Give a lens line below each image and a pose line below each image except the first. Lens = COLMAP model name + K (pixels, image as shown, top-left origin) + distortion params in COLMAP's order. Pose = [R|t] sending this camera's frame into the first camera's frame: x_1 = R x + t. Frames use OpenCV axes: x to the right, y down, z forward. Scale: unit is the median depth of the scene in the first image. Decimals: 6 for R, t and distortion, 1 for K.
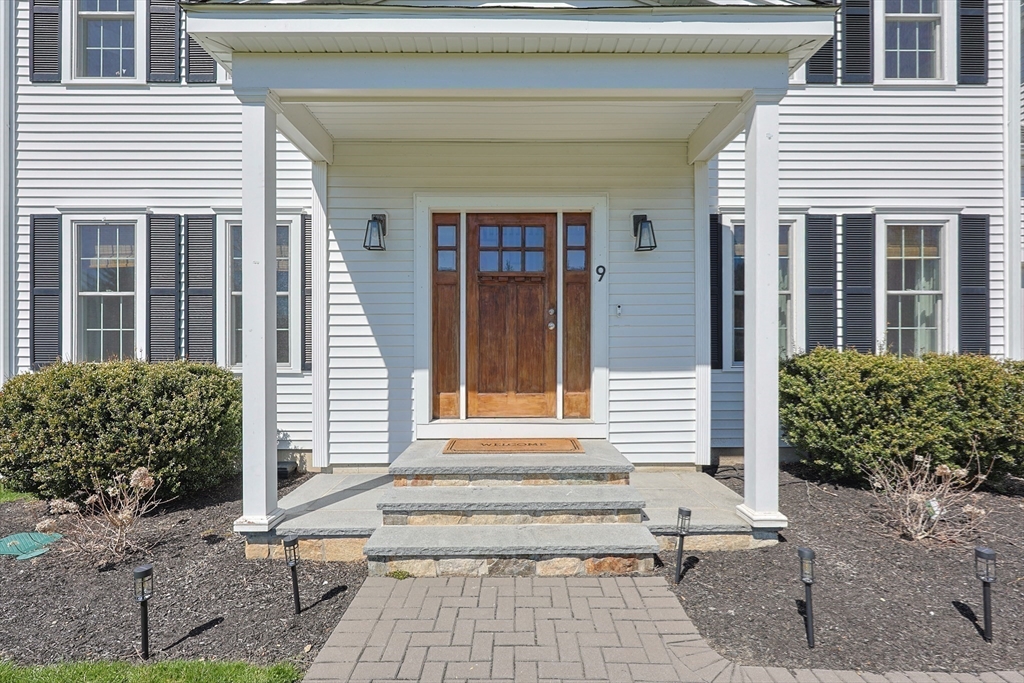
lens RADIAL K [[434.9, 0, 513.7], [0, 434.9, 345.8], [0, 0, 1]] dist [-0.002411, -0.000596]
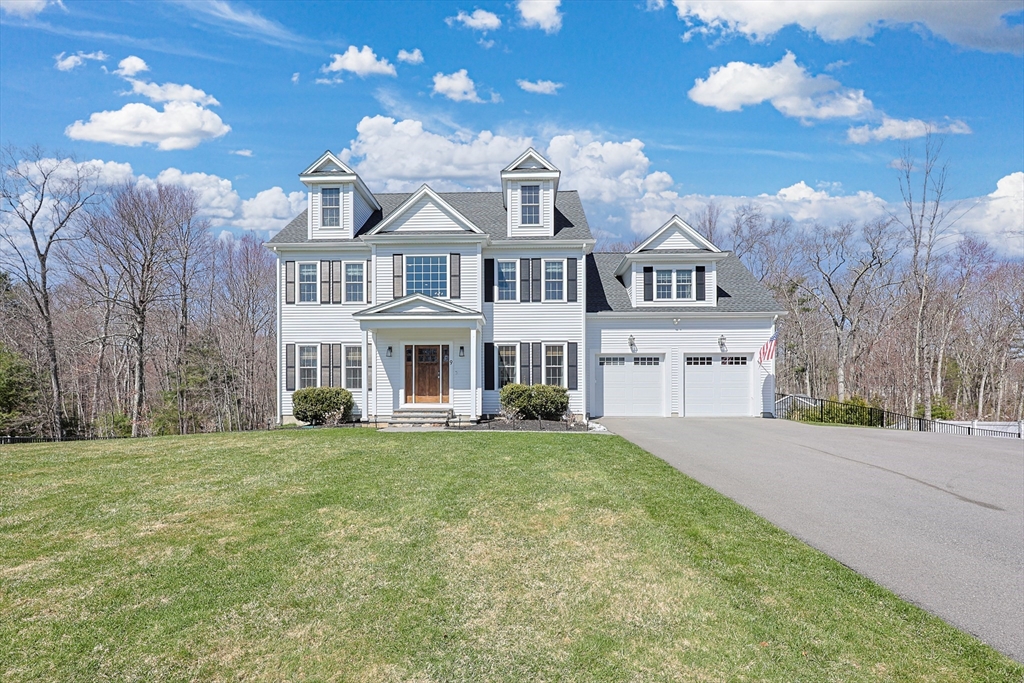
lens RADIAL K [[406.0, 0, 495.7], [0, 406.0, 389.2], [0, 0, 1]] dist [0.023026, 0.000046]
pose [[0.999357, -0.001445, -0.035820, 0.670851], [0.001107, 0.999955, -0.009448, 0.085852], [0.035832, 0.009403, 0.999314, -2.291945]]
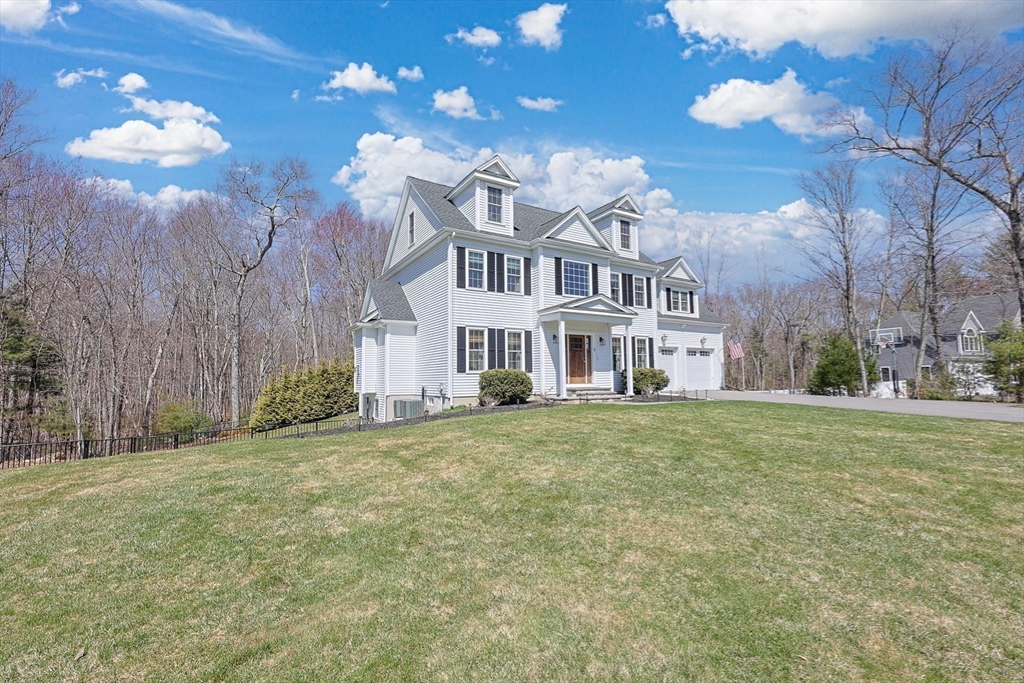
lens RADIAL K [[434.9, 0, 516.8], [0, 434.9, 343.8], [0, 0, 1]] dist [-0.002411, -0.000596]
pose [[0.851725, 0.032877, 0.522957, -2.745088], [0.007701, 0.997137, -0.075229, 0.099490], [-0.523933, 0.068102, 0.849033, -2.324731]]
